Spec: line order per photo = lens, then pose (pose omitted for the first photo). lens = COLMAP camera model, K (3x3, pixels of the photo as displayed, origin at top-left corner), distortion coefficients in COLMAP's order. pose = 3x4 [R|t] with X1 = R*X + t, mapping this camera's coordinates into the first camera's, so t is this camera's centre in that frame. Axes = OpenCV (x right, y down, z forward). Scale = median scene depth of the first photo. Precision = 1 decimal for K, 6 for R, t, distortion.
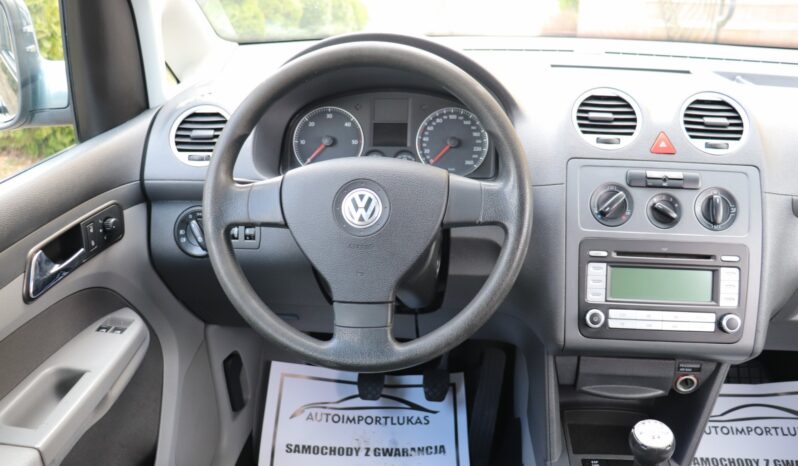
lens RADIAL K [[663.5, 0, 399.0], [0, 663.5, 233.0], [0, 0, 1]] dist [-0.183724, 0.162119]
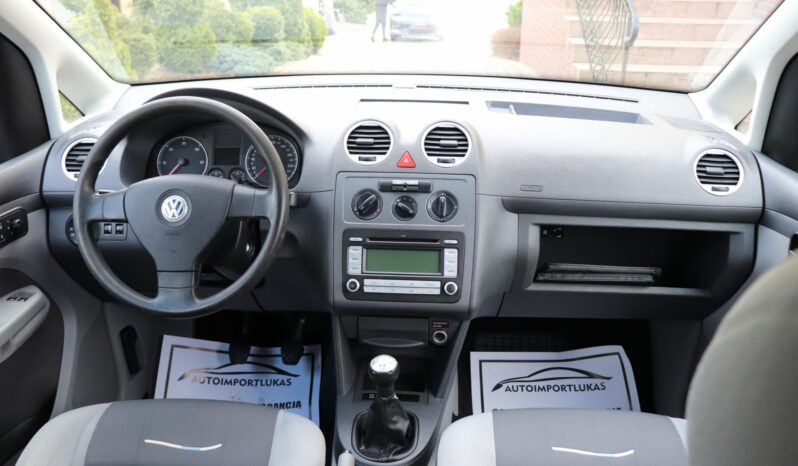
lens RADIAL K [[663.5, 0, 399.0], [0, 663.5, 233.0], [0, 0, 1]] dist [-0.183724, 0.162119]
pose [[0.999119, -0.011884, 0.040257, 0.315305], [0.012529, 0.999797, -0.015795, 0.038280], [-0.040062, 0.016285, 0.999064, -0.395385]]
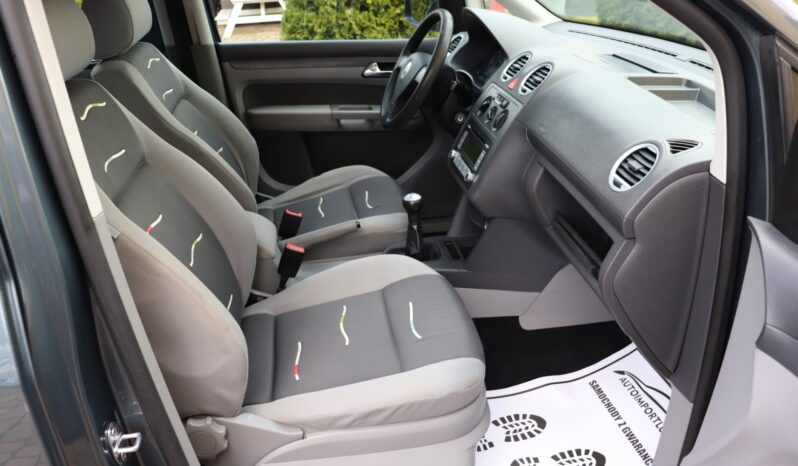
lens RADIAL K [[663.5, 0, 399.0], [0, 663.5, 233.0], [0, 0, 1]] dist [-0.183724, 0.162119]
pose [[0.248566, 0.404436, -0.880140, 1.960522], [-0.395465, 0.871849, 0.288940, -0.164817], [0.884207, 0.276244, 0.376652, 0.147247]]
